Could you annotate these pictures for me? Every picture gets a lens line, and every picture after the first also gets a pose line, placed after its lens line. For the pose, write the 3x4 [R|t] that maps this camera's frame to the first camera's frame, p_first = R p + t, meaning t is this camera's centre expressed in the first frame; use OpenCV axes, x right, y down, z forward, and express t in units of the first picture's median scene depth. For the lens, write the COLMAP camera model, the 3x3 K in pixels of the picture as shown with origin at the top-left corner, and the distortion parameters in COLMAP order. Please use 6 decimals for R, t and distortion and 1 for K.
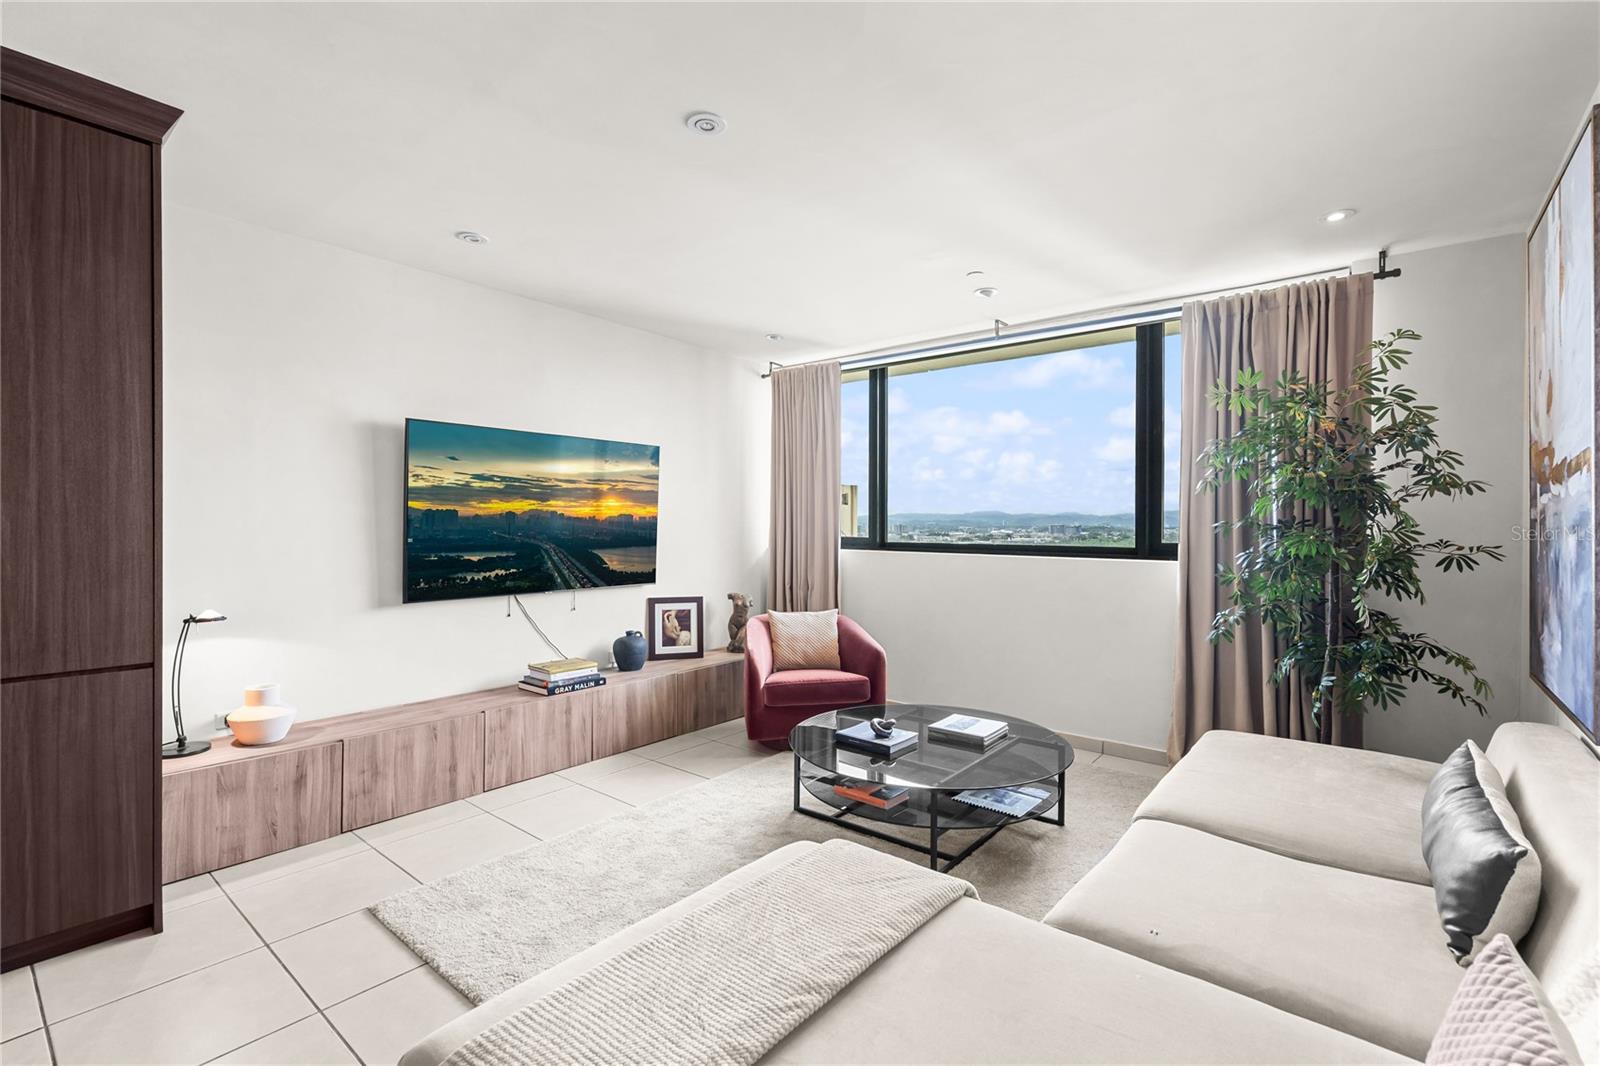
lens RADIAL K [[714.5, 0, 800.0], [0, 714.5, 533.0], [0, 0, 1]] dist [-0.000102, -0.000038]
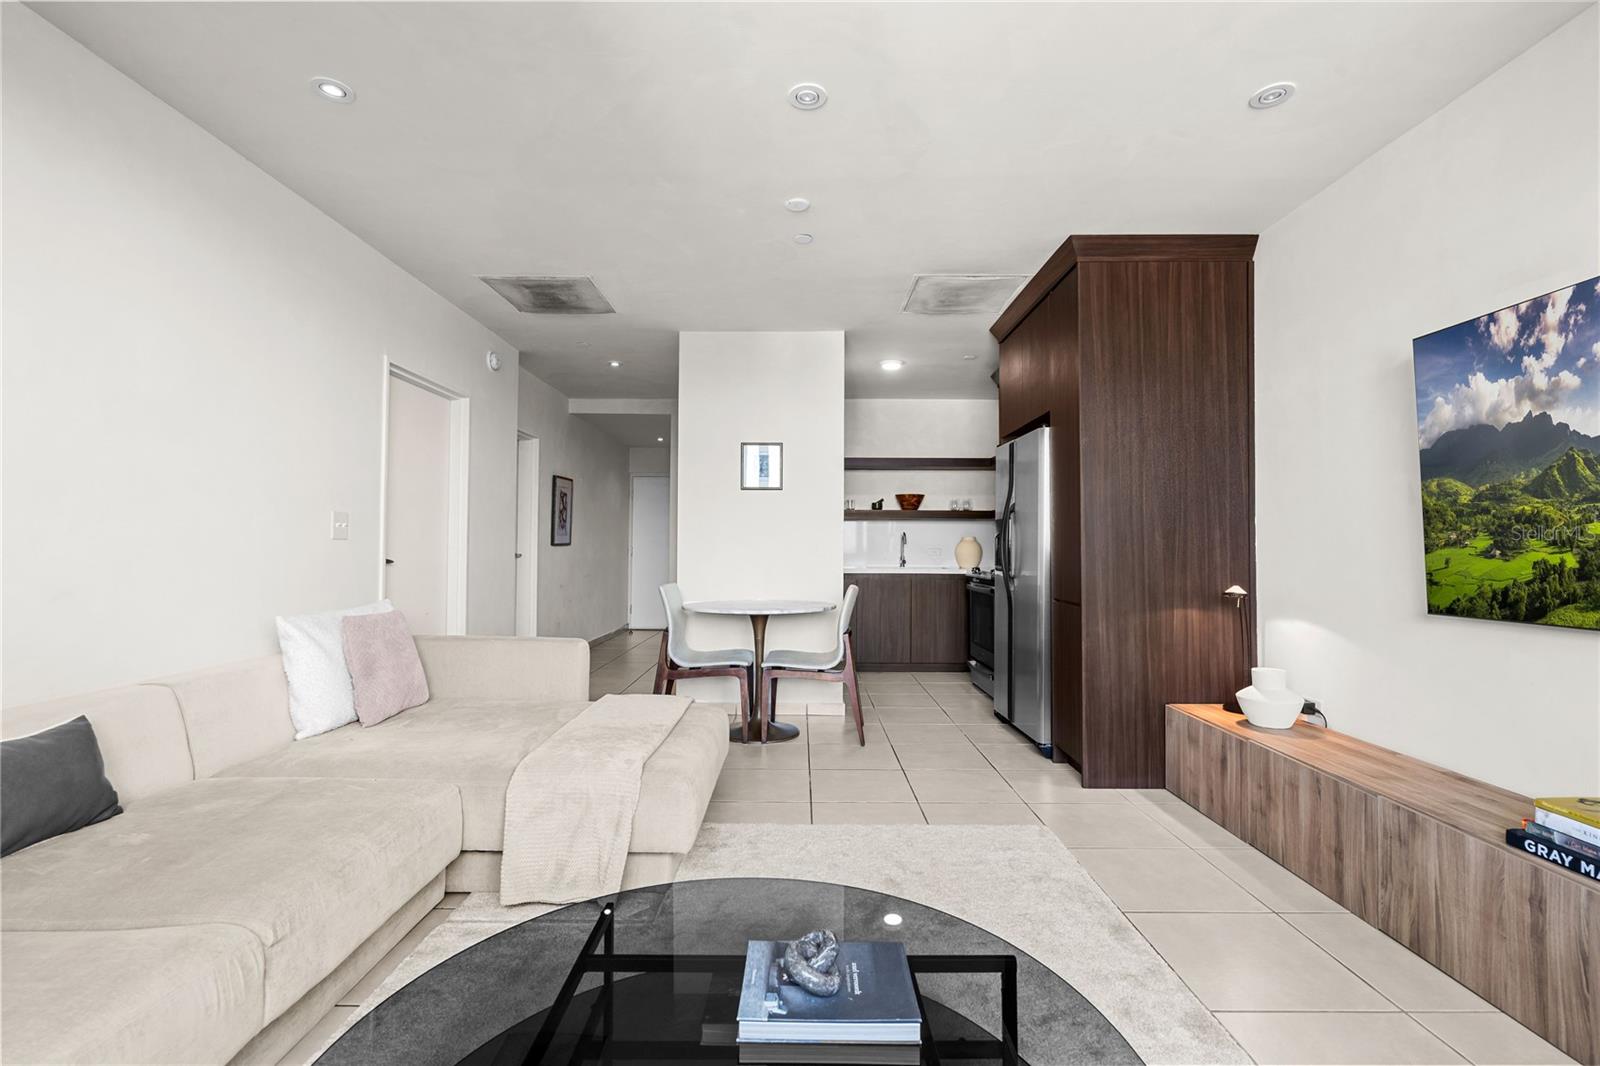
lens RADIAL K [[714.5, 0, 800.0], [0, 714.5, 533.0], [0, 0, 1]] dist [-0.000102, -0.000038]
pose [[-0.779358, -0.021474, -0.626211, 0.340038], [-0.010578, 0.999721, -0.021117, 0.045925], [0.626490, -0.009833, -0.779367, 1.211063]]
